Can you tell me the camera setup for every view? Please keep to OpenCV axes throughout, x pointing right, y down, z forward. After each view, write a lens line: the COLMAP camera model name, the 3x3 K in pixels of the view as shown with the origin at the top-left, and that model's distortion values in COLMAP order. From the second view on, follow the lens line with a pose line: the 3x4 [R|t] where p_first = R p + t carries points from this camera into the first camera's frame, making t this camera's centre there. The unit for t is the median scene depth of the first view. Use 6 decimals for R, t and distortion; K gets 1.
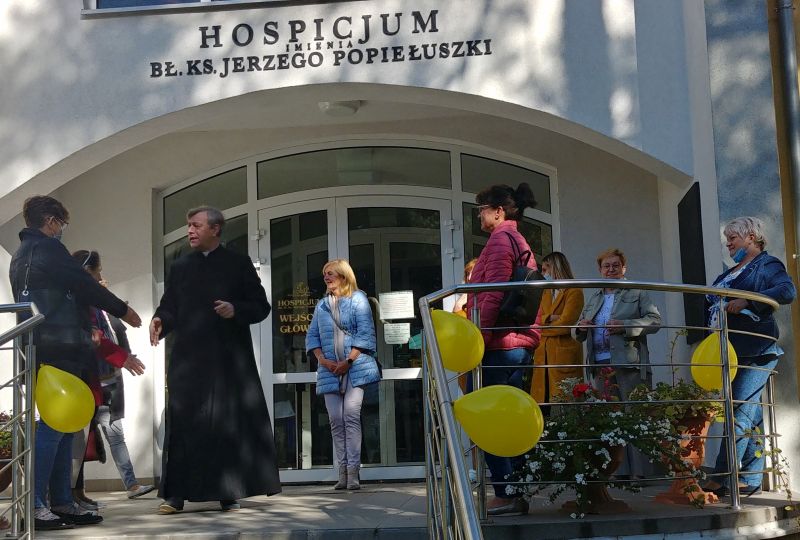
lens RADIAL K [[1233.6, 0, 400.3], [0, 1233.6, 266.1], [0, 0, 1]] dist [0.048658, 0.000000]
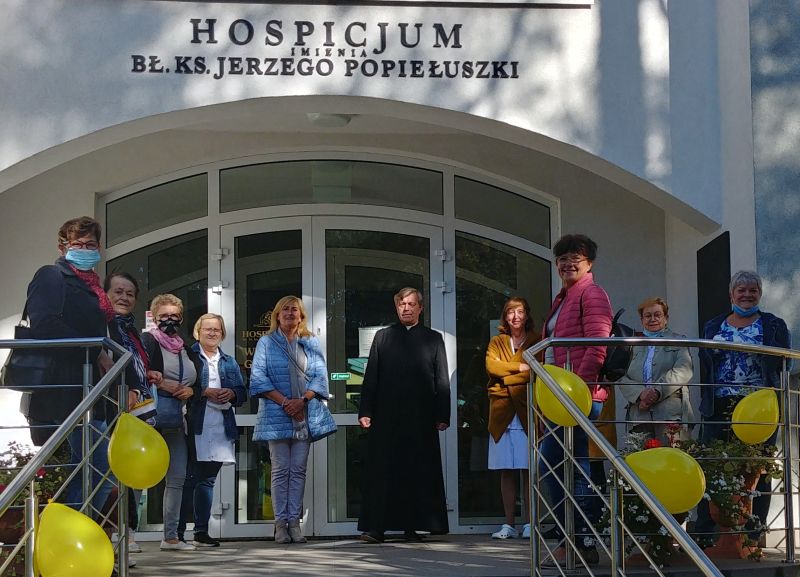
lens RADIAL K [[1882.8, 0, 399.6], [0, 1882.8, 290.1], [0, 0, 1]] dist [0.032274, 0.000000]
pose [[0.969715, 0.044450, 0.240159, -0.335504], [-0.051218, 0.998445, 0.022011, -0.038466], [-0.238807, -0.033645, 0.970484, -0.343911]]
